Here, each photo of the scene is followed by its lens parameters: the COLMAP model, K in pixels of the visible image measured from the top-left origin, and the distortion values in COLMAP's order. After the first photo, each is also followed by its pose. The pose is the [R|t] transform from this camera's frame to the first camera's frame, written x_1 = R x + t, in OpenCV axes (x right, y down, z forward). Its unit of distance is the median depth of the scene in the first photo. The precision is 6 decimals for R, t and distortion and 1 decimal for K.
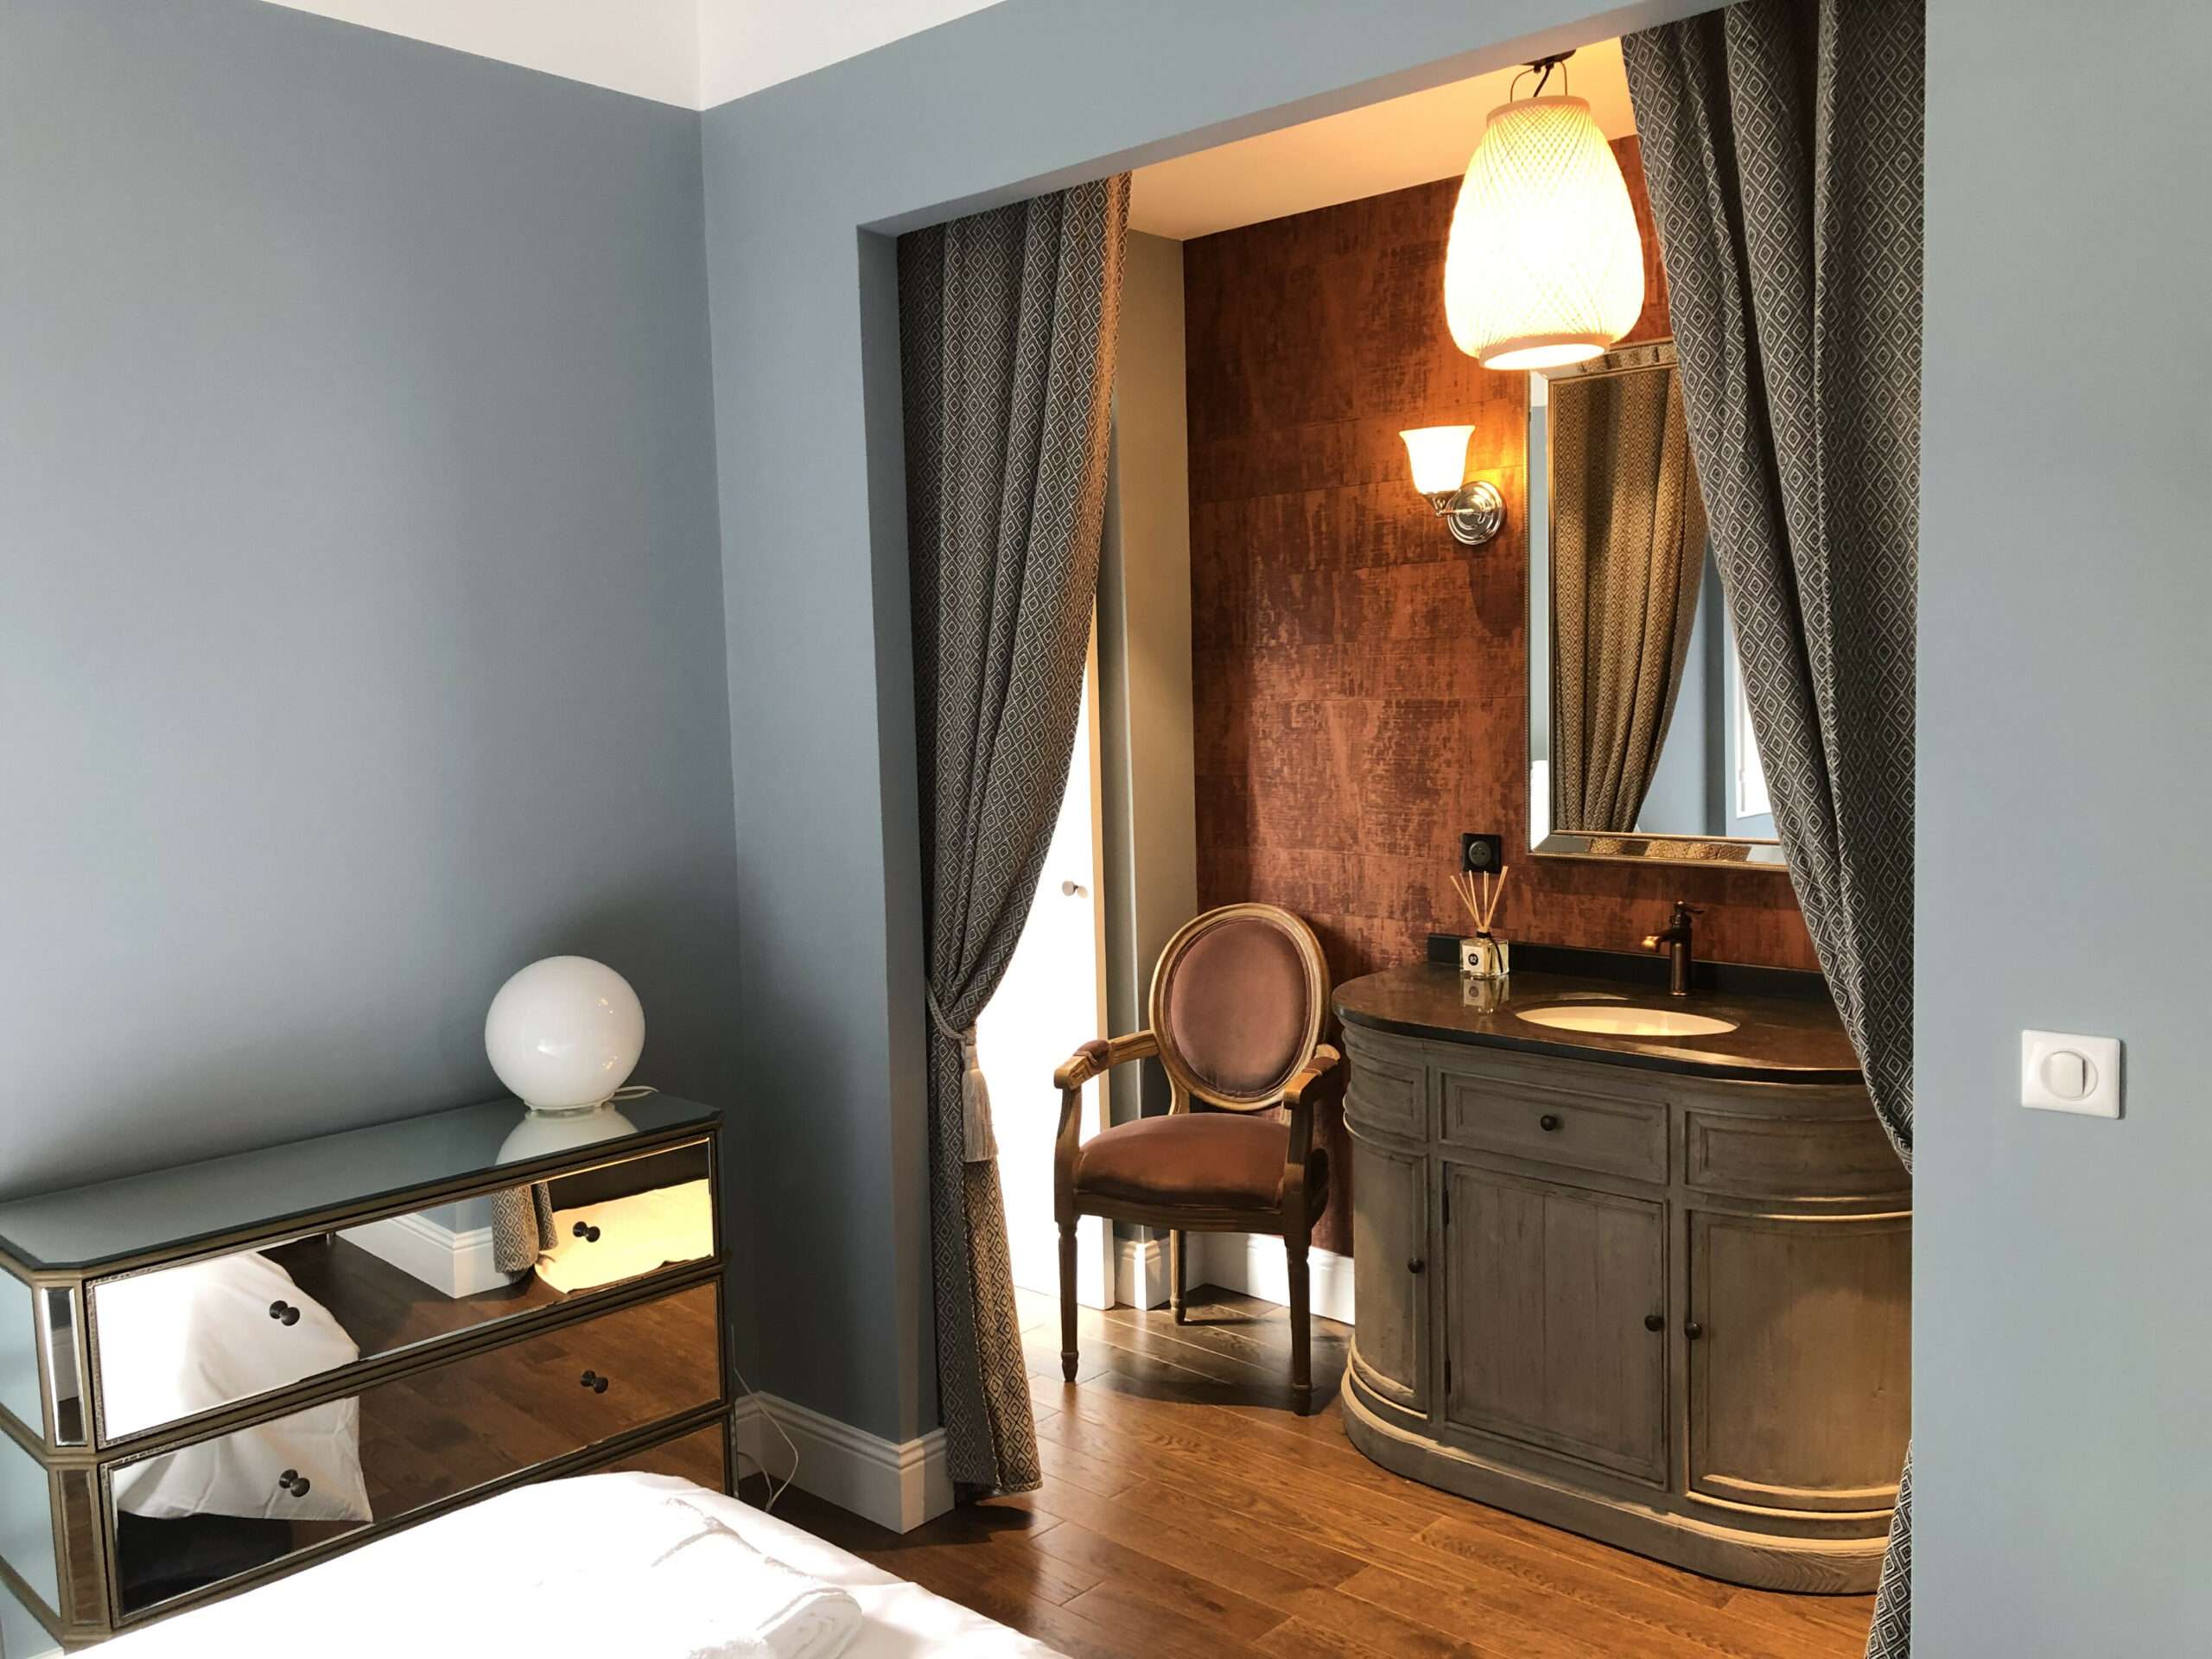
lens RADIAL K [[1811.2, 0, 1098.3], [0, 1811.2, 830.2], [0, 0, 1]] dist [0.057861, -0.101261]
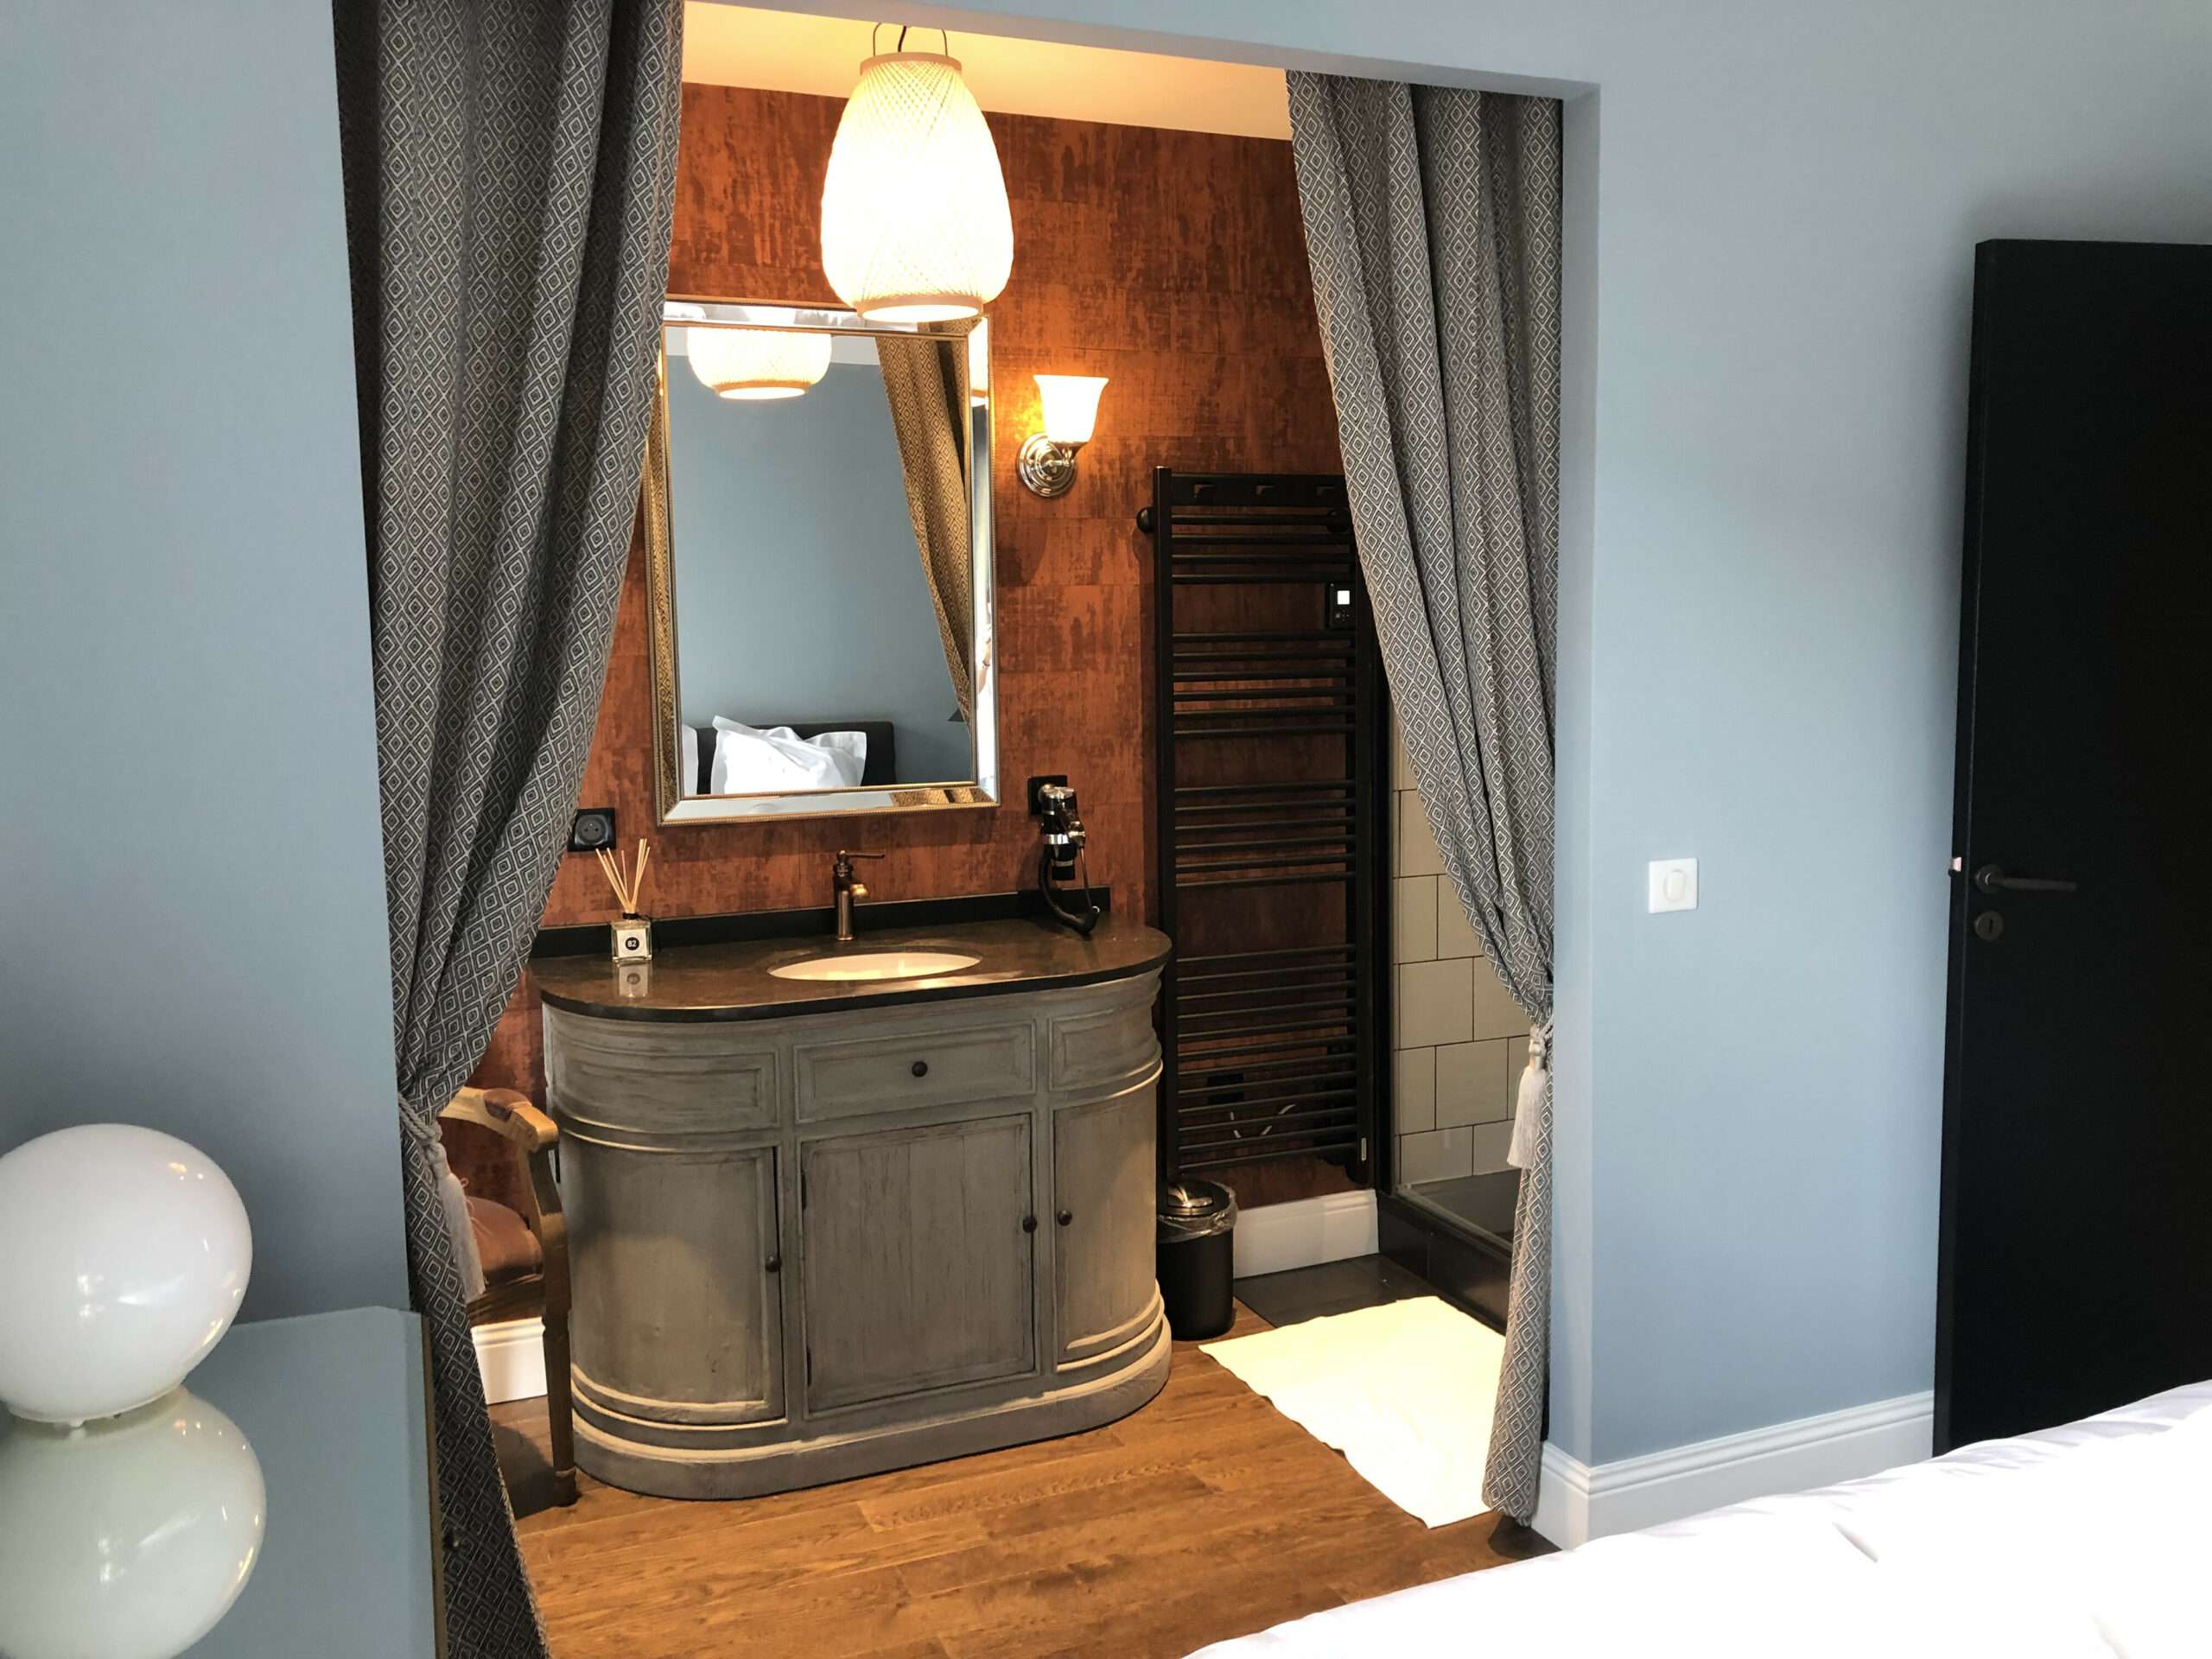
lens RADIAL K [[1811.2, 0, 1100.9], [0, 1811.2, 816.8], [0, 0, 1]] dist [0.057861, -0.101261]
pose [[0.430318, -0.083032, 0.898850, -0.577188], [0.085575, 0.995028, 0.050948, -0.021238], [-0.898612, 0.054995, 0.435284, 0.437281]]
